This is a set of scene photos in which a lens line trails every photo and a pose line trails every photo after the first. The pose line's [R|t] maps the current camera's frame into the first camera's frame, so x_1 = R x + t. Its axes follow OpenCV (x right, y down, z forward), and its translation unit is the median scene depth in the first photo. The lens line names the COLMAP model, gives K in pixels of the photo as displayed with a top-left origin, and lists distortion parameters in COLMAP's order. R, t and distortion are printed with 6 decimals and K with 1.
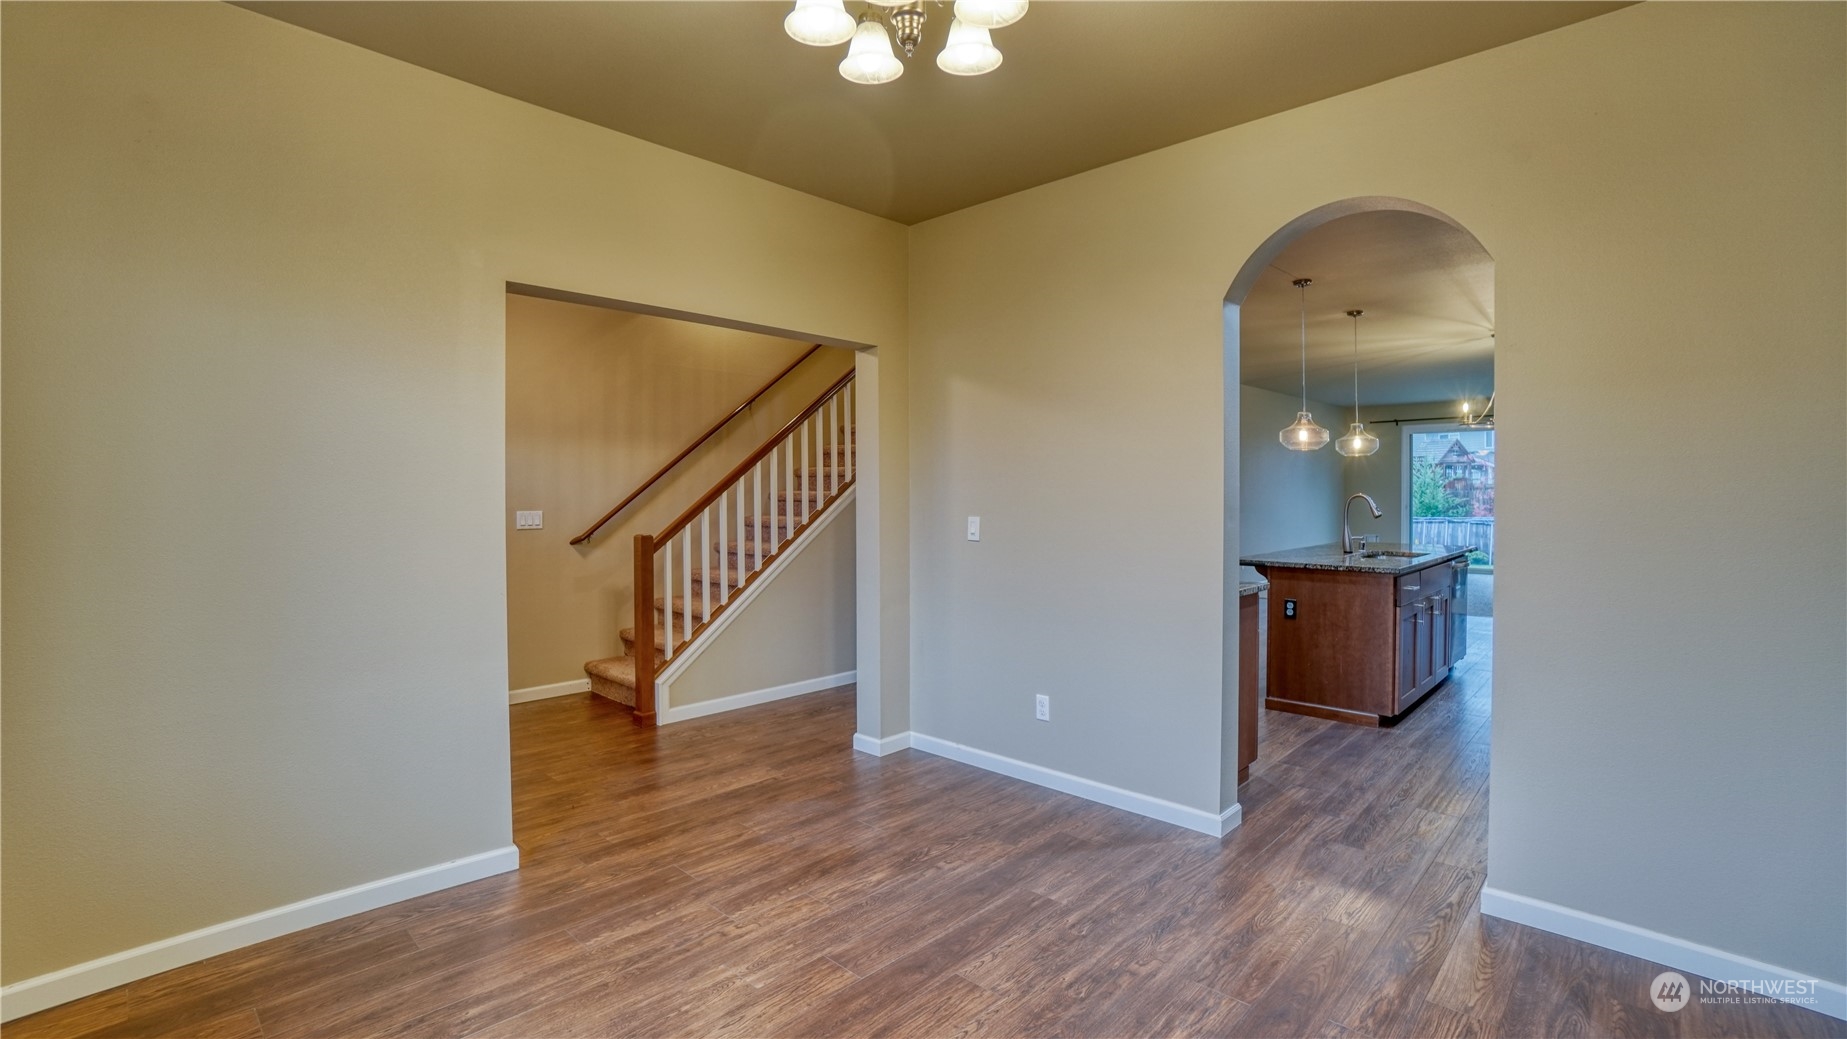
lens RADIAL K [[825.3, 0, 921.2], [0, 825.3, 500.8], [0, 0, 1]] dist [-0.068165, 0.022029]
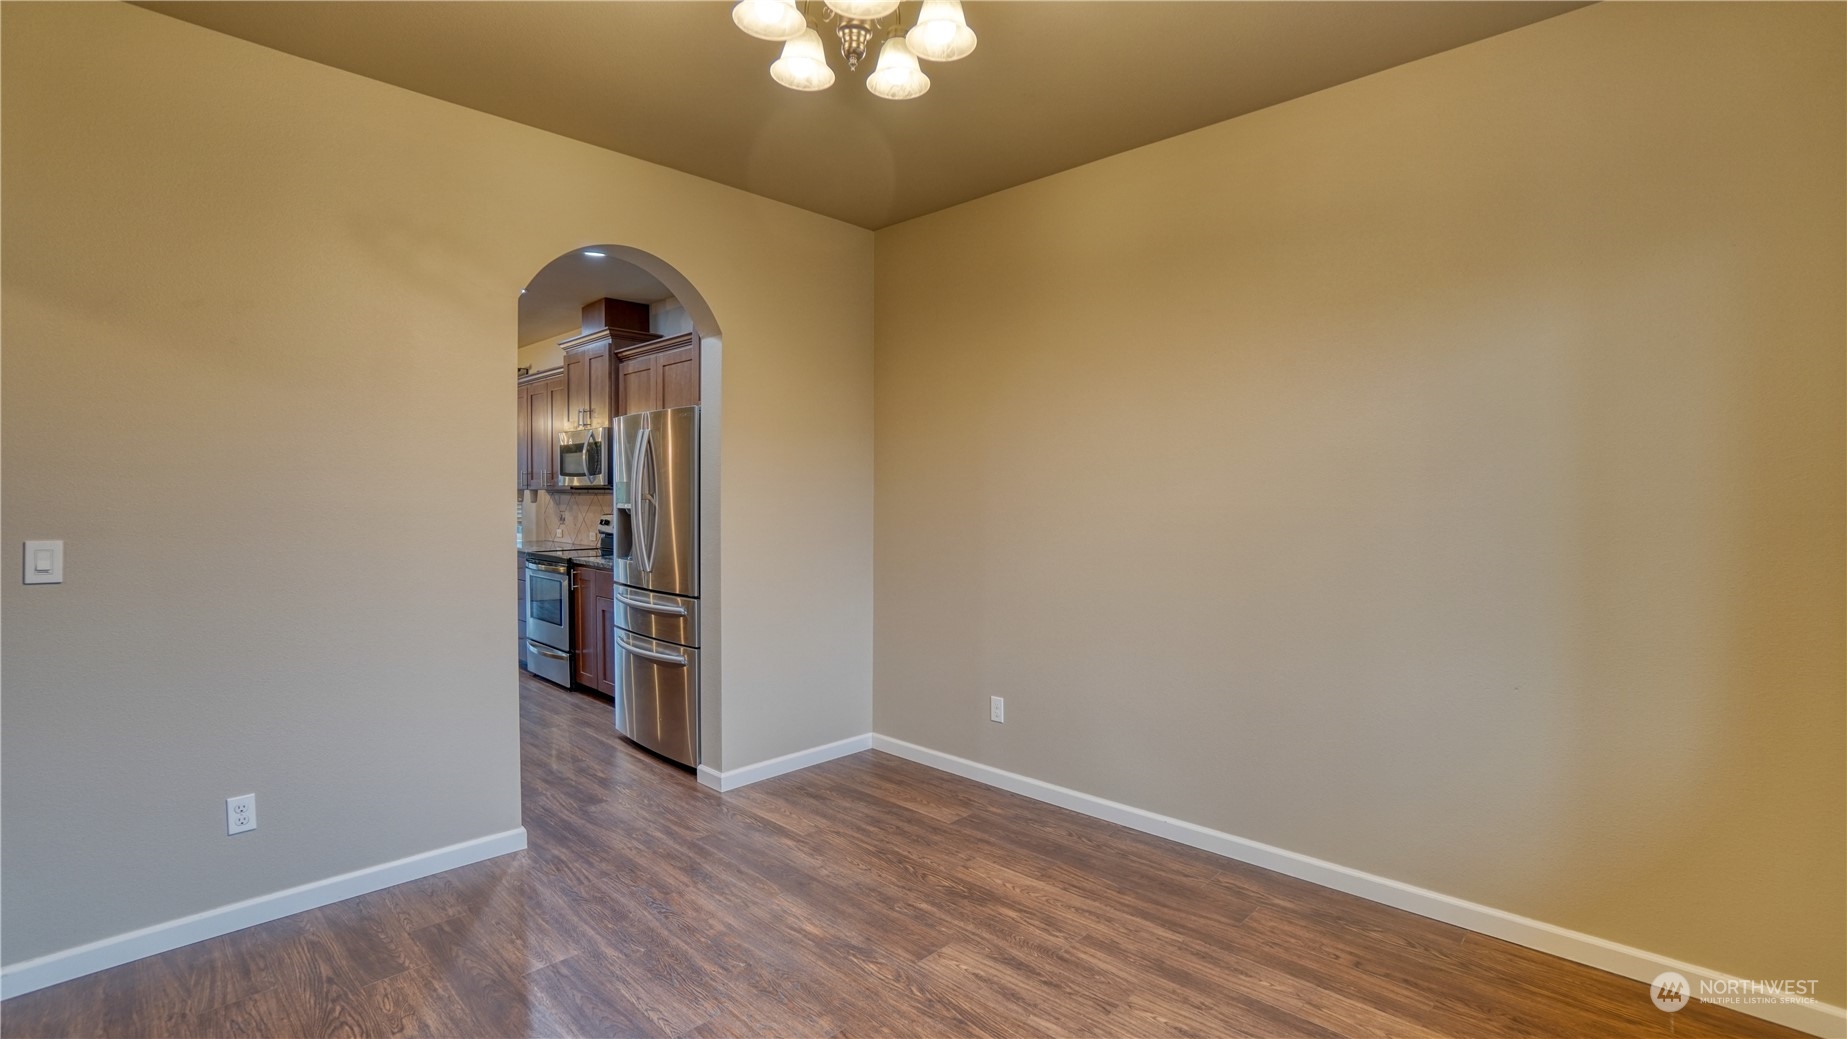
lens RADIAL K [[829.6, 0, 923.3], [0, 829.6, 490.3], [0, 0, 1]] dist [-0.067891, 0.021635]
pose [[0.009489, 0.002760, 0.999951, -0.668348], [0.021417, 0.999766, -0.002963, 0.001164], [-0.999726, 0.021444, 0.009428, 0.571243]]
